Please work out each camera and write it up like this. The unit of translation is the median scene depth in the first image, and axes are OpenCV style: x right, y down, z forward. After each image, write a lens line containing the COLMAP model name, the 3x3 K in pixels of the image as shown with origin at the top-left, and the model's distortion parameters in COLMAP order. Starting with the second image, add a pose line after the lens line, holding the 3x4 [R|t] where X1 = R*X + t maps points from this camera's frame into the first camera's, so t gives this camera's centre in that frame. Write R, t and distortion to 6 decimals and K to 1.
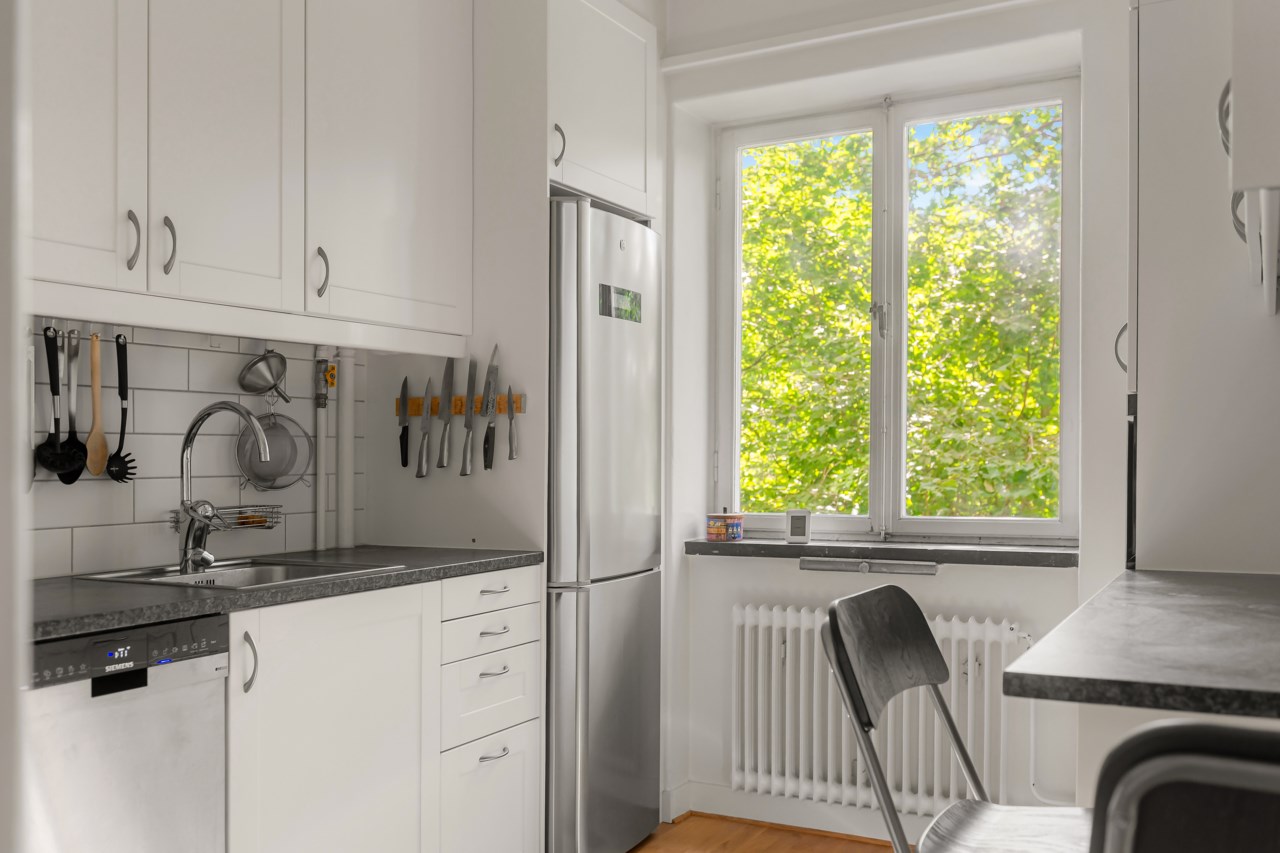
lens RADIAL K [[1058.6, 0, 609.3], [0, 1058.6, 440.4], [0, 0, 1]] dist [-0.010904, -0.007530]
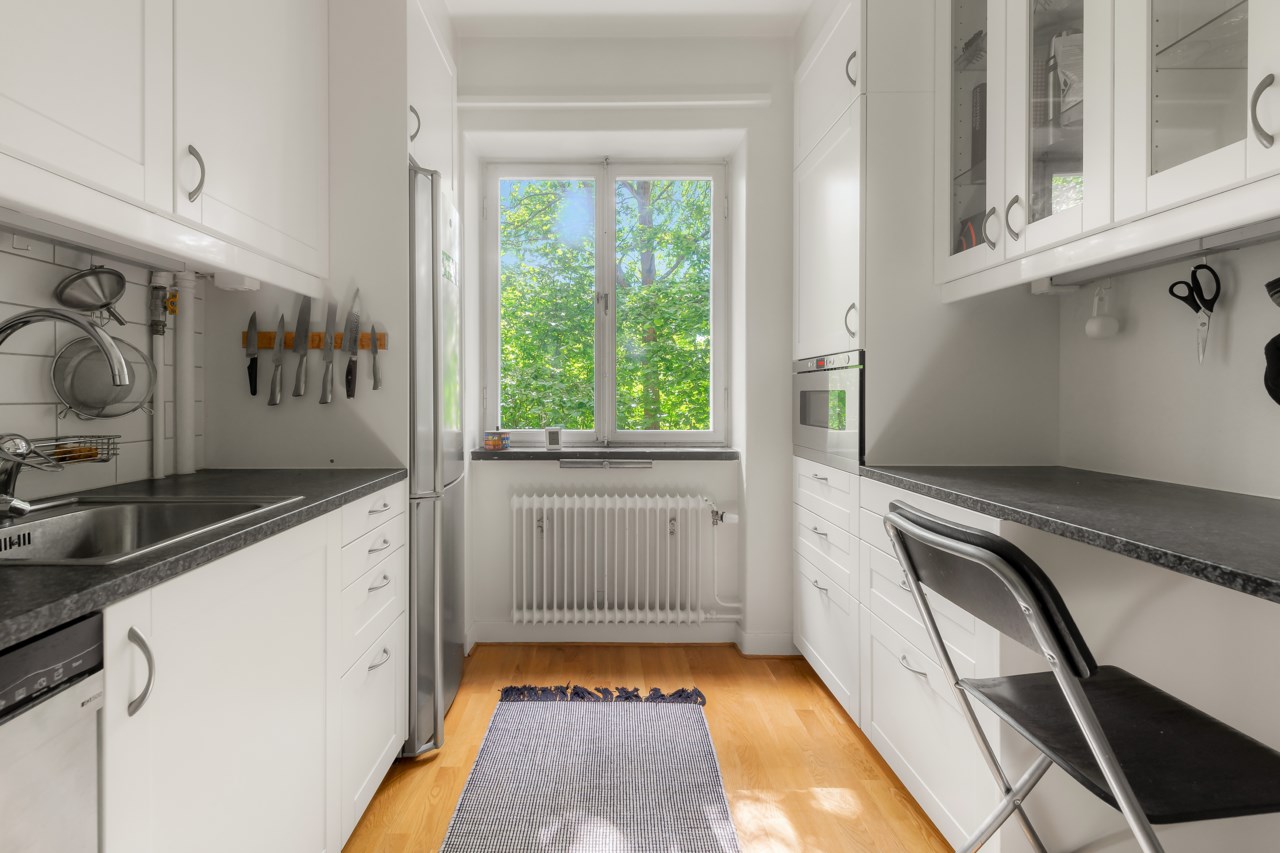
lens RADIAL K [[537.0, 0, 578.1], [0, 537.0, 402.9], [0, 0, 1]] dist [0.006558, -0.001545]
pose [[0.878179, 0.002759, 0.478324, -0.168127], [-0.016771, 0.999546, 0.025025, 0.013517], [-0.478037, -0.029998, 0.877827, 0.364556]]
